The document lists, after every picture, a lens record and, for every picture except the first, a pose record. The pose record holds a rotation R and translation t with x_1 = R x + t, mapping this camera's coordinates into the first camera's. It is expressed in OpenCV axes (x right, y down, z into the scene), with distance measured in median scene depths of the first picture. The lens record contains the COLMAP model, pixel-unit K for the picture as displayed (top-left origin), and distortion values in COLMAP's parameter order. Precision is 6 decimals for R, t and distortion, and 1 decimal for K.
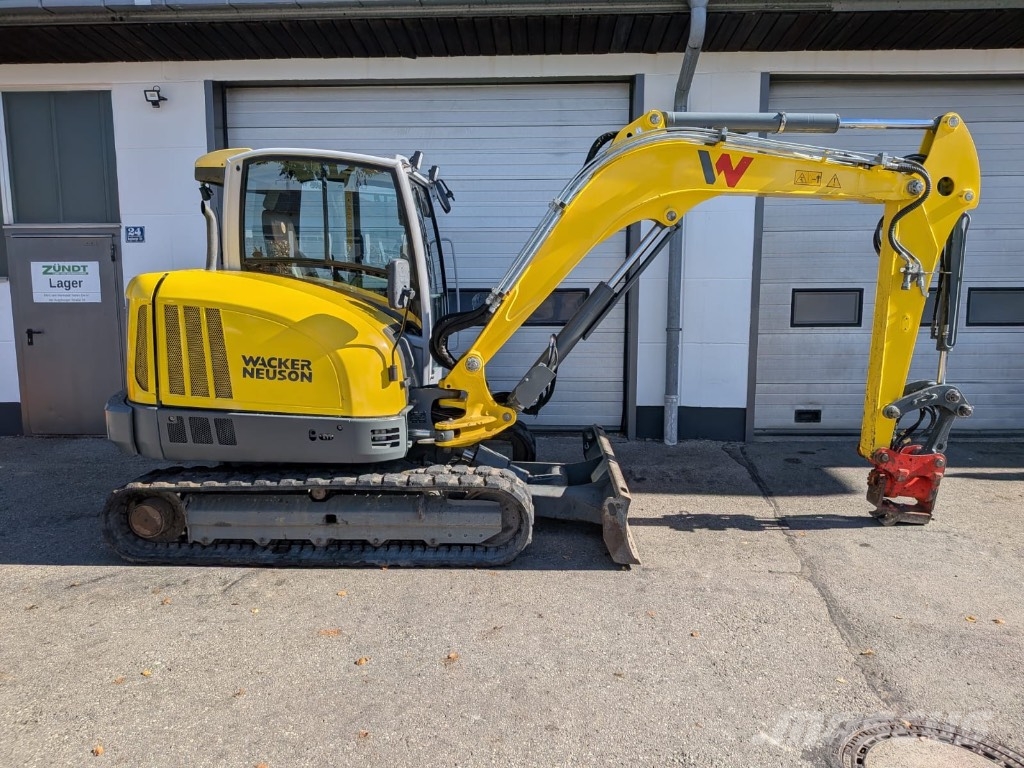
lens RADIAL K [[732.1, 0, 517.3], [0, 732.1, 388.8], [0, 0, 1]] dist [0.049623, -0.088911]
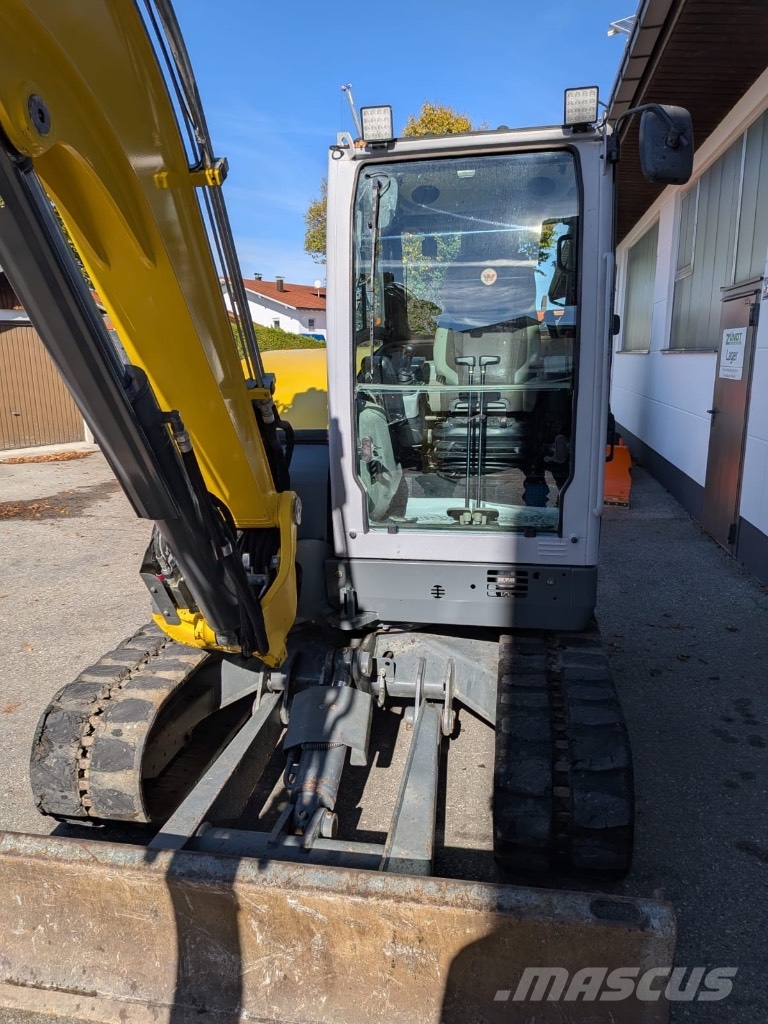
lens RADIAL K [[745.4, 0, 371.3], [0, 745.4, 513.1], [0, 0, 1]] dist [-0.011599, -0.002788]
pose [[-0.159703, 0.208070, -0.964988, 0.348691], [-0.129191, 0.964722, 0.229394, -0.135045], [0.978675, 0.161303, -0.127188, 0.896506]]
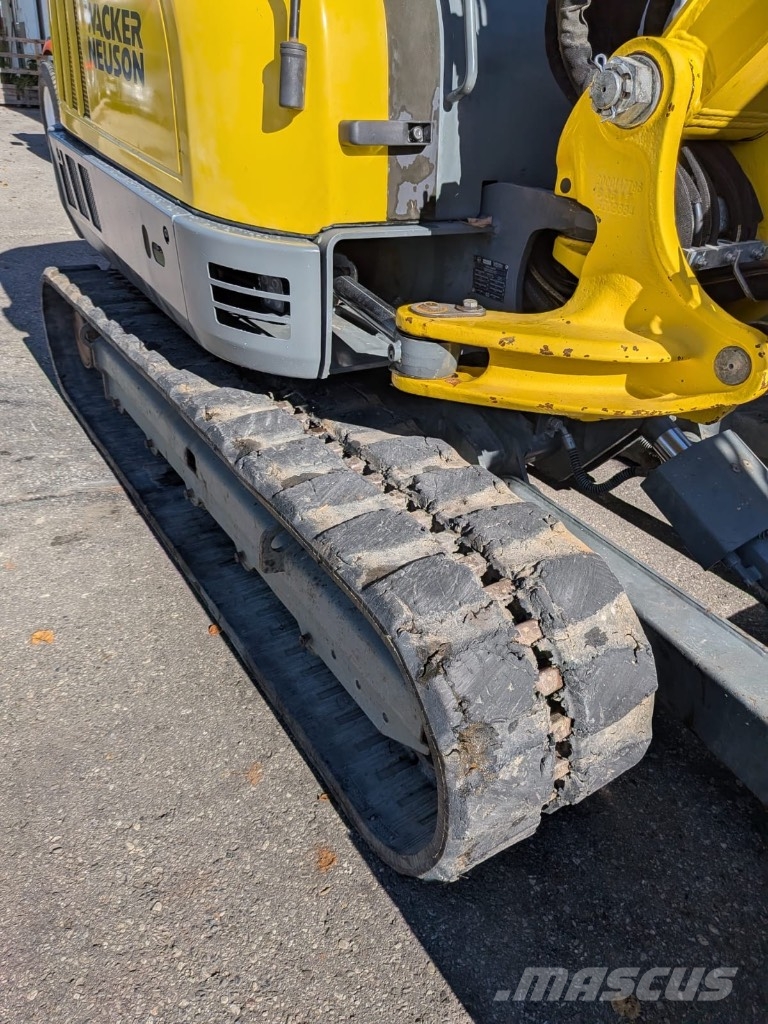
lens RADIAL K [[733.0, 0, 384.0], [0, 733.0, 512.0], [0, 0, 1]] dist [0.045218, -0.076986]
pose [[0.565956, 0.455287, -0.687319, 0.081758], [-0.189681, 0.883228, 0.428871, -0.000989], [0.802319, -0.112351, 0.586227, 0.584108]]
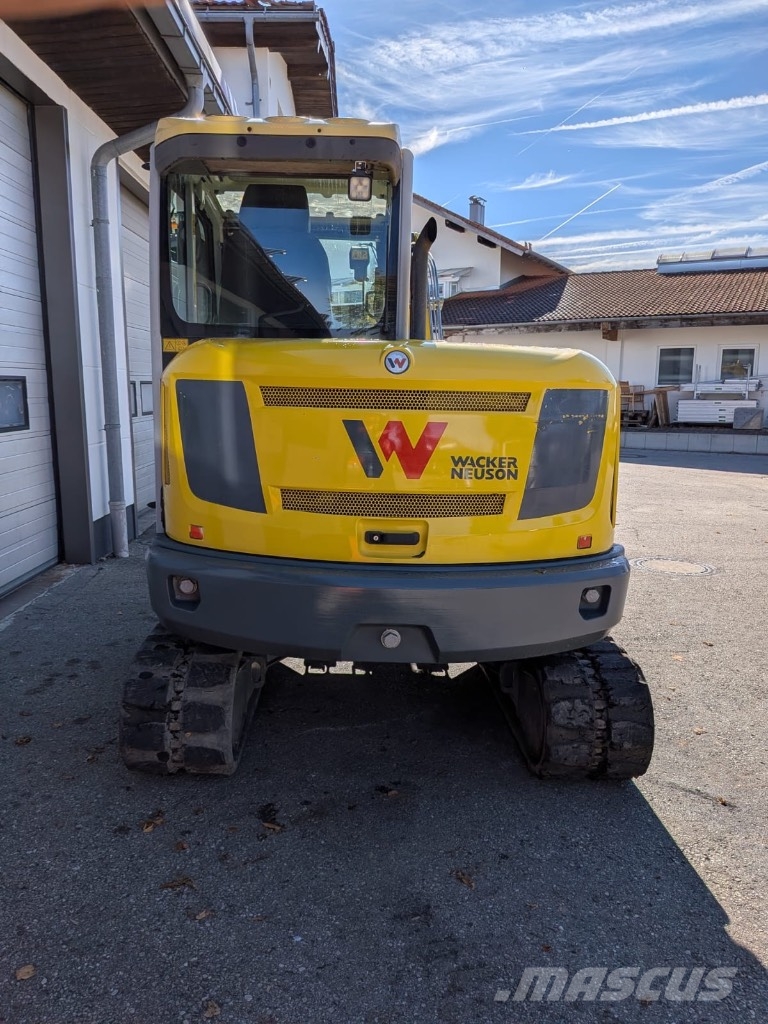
lens RADIAL K [[745.4, 0, 371.3], [0, 745.4, 513.1], [0, 0, 1]] dist [-0.011599, -0.002788]
pose [[-0.050419, -0.166710, 0.984716, -0.803066], [0.130568, 0.976408, 0.171989, -0.107578], [-0.990157, 0.137244, -0.027463, 0.855872]]
